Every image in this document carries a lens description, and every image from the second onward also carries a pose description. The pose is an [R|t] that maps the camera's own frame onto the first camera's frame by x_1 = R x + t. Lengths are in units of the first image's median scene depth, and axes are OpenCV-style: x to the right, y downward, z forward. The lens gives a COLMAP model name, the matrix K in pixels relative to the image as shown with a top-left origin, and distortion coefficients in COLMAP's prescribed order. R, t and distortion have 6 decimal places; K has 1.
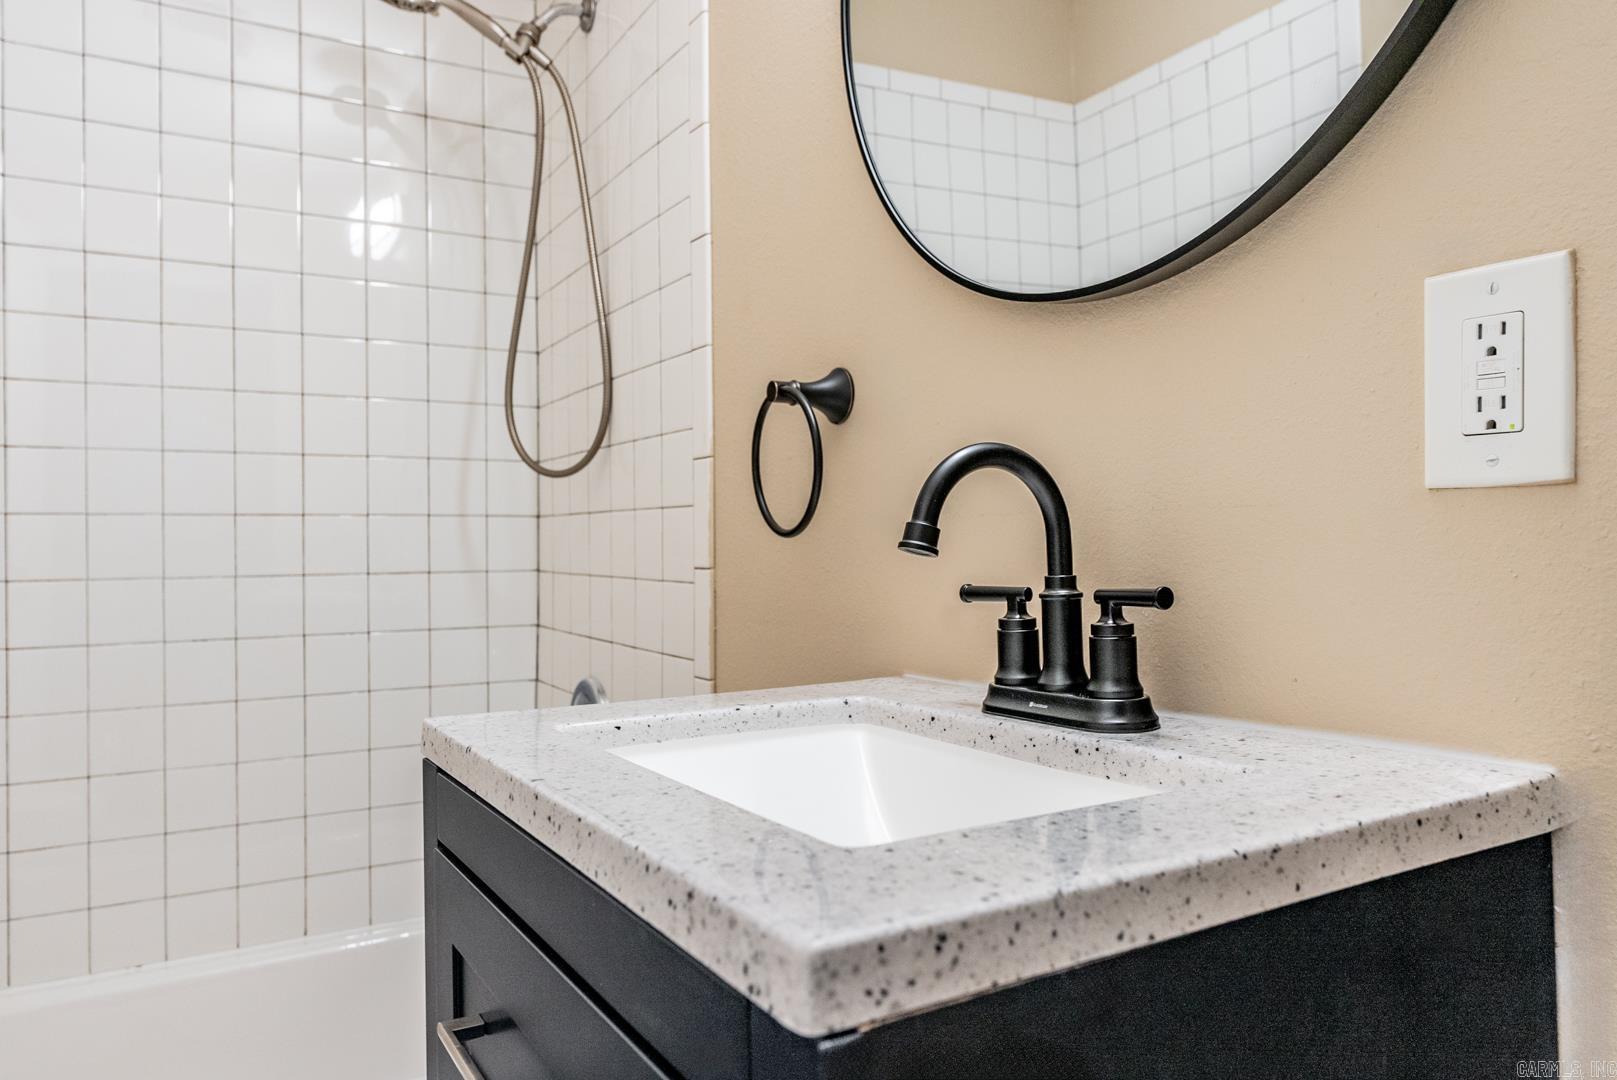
lens RADIAL K [[1099.5, 0, 810.7], [0, 1099.5, 538.6], [0, 0, 1]] dist [-0.000767, -0.002851]
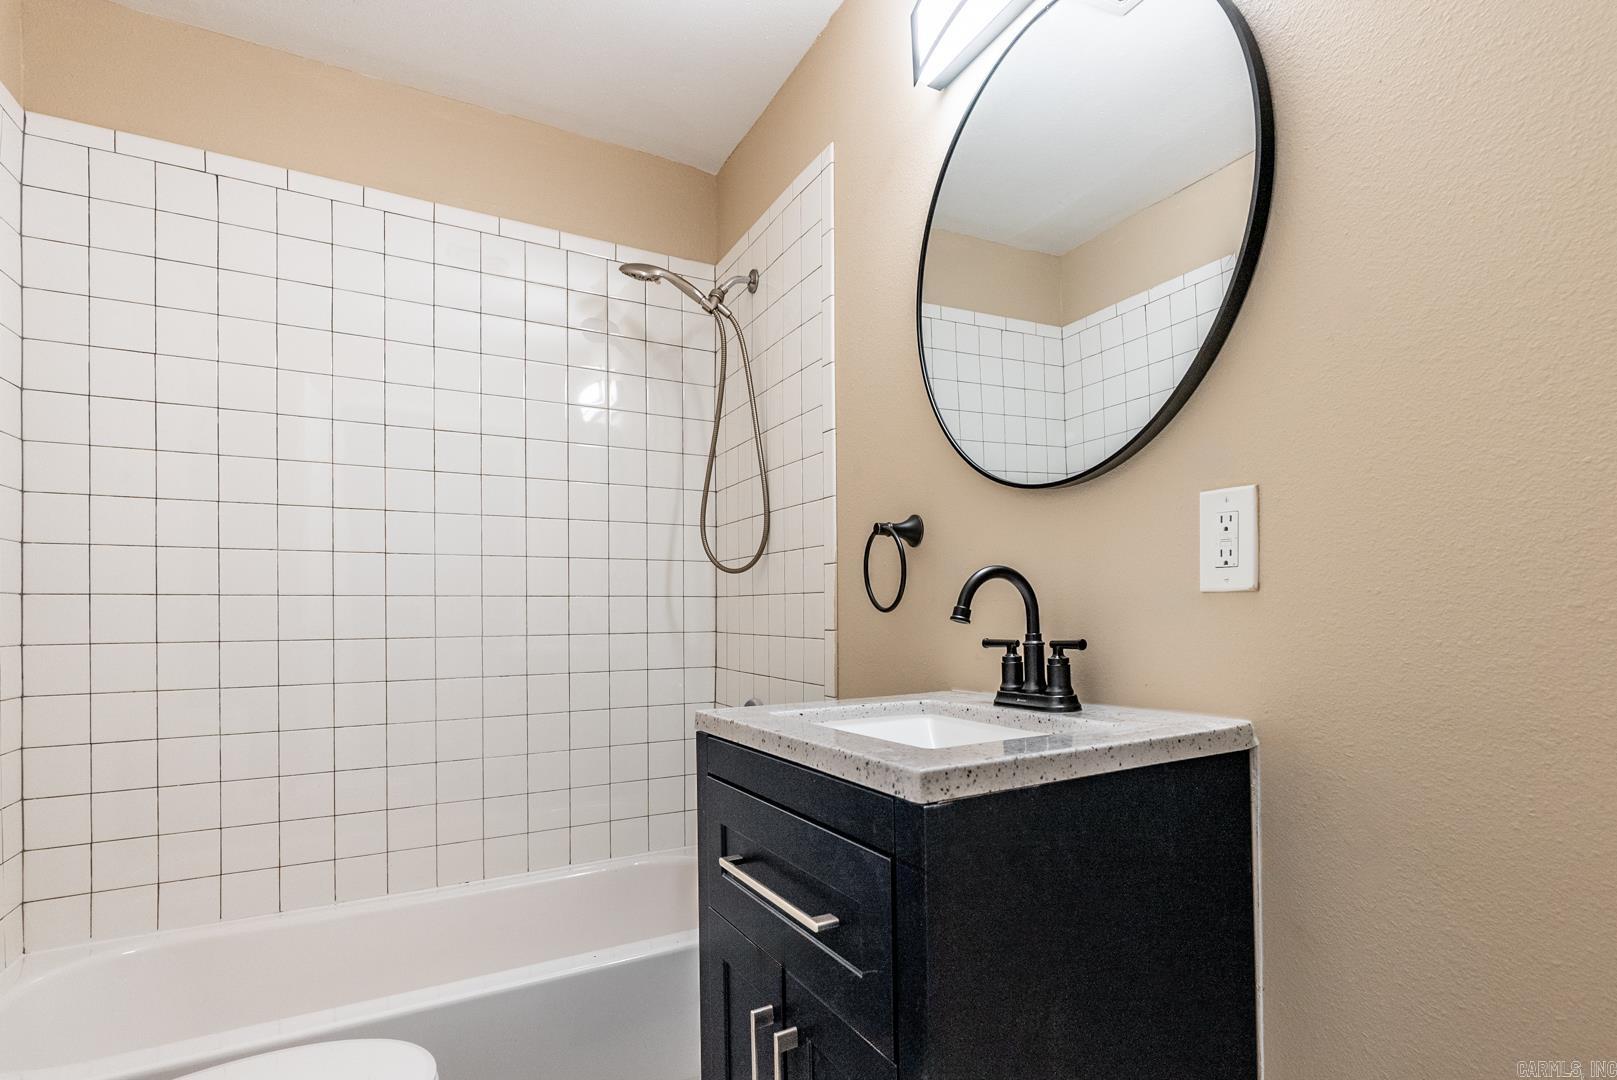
lens RADIAL K [[799.5, 0, 912.0], [0, 799.5, 609.5], [0, 0, 1]] dist [-0.018009, 0.004273]
pose [[0.999269, 0.001325, 0.038209, -0.037848], [-0.001334, 0.999999, 0.000203, -0.008307], [-0.038209, -0.000254, 0.999270, -0.373447]]
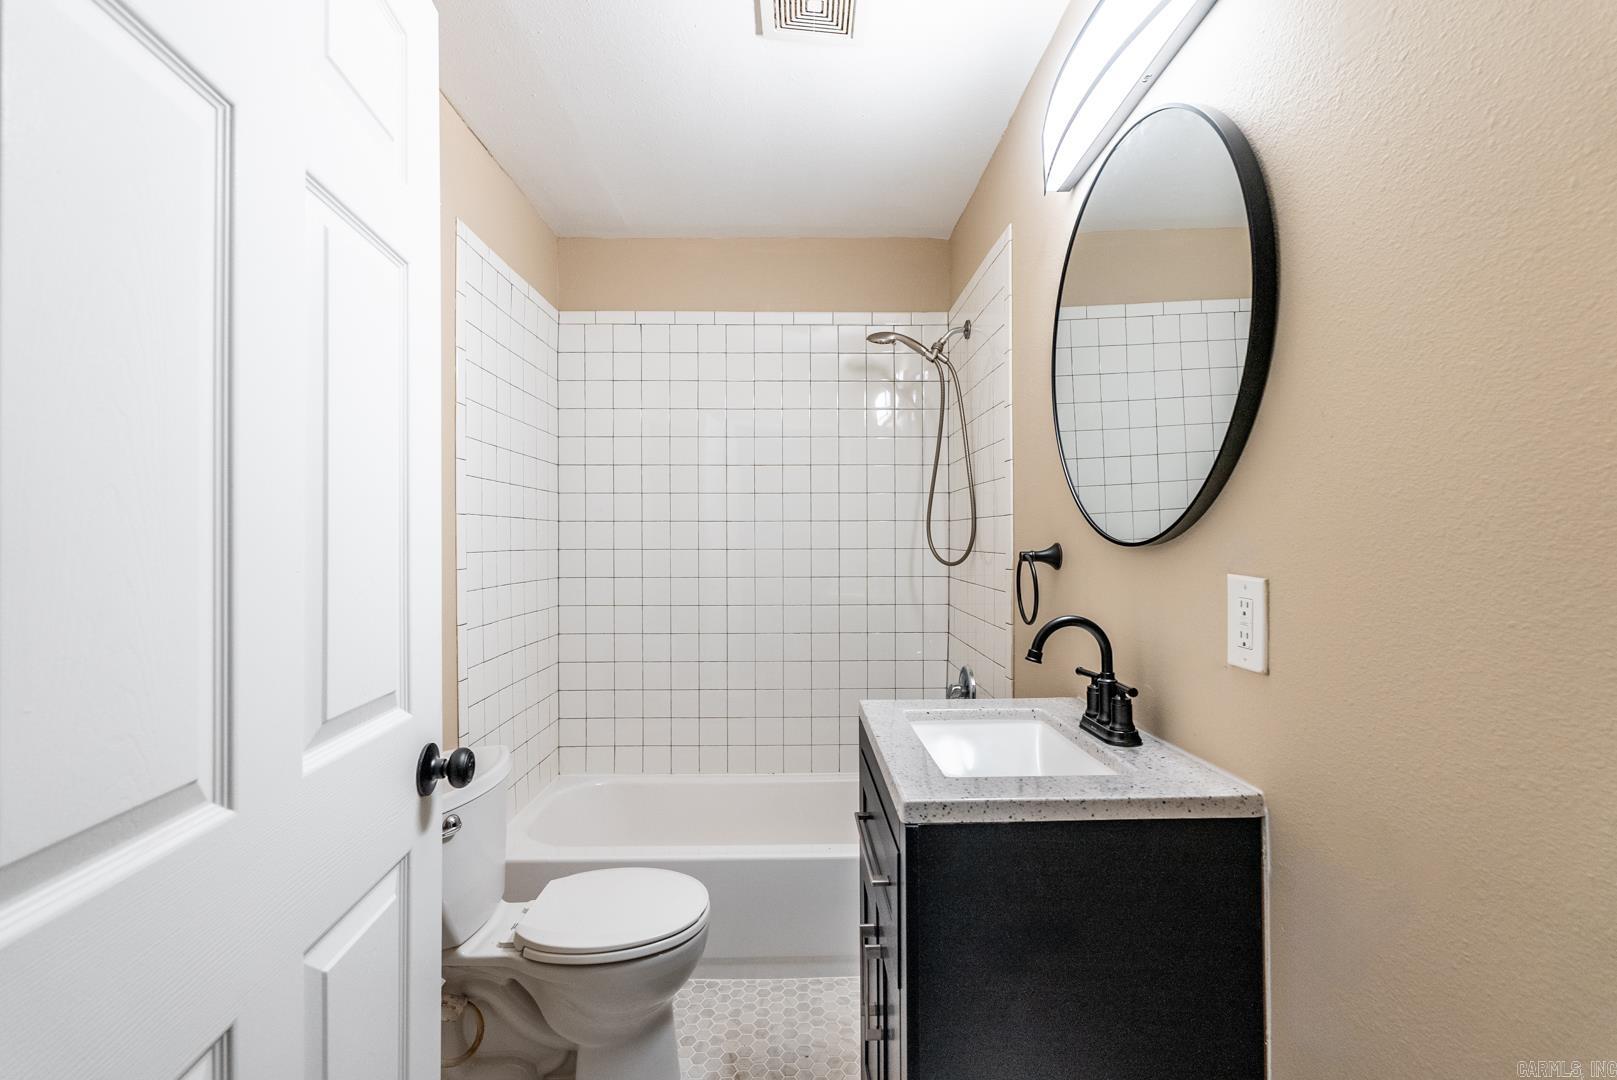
lens RADIAL K [[699.0, 0, 805.9], [0, 699.0, 539.3], [0, 0, 1]] dist [-0.008510, 0.000660]
pose [[0.872170, 0.002071, -0.489199, 0.367388], [-0.002474, 0.999997, -0.000177, -0.229183], [0.489197, 0.001365, 0.872172, -0.551081]]
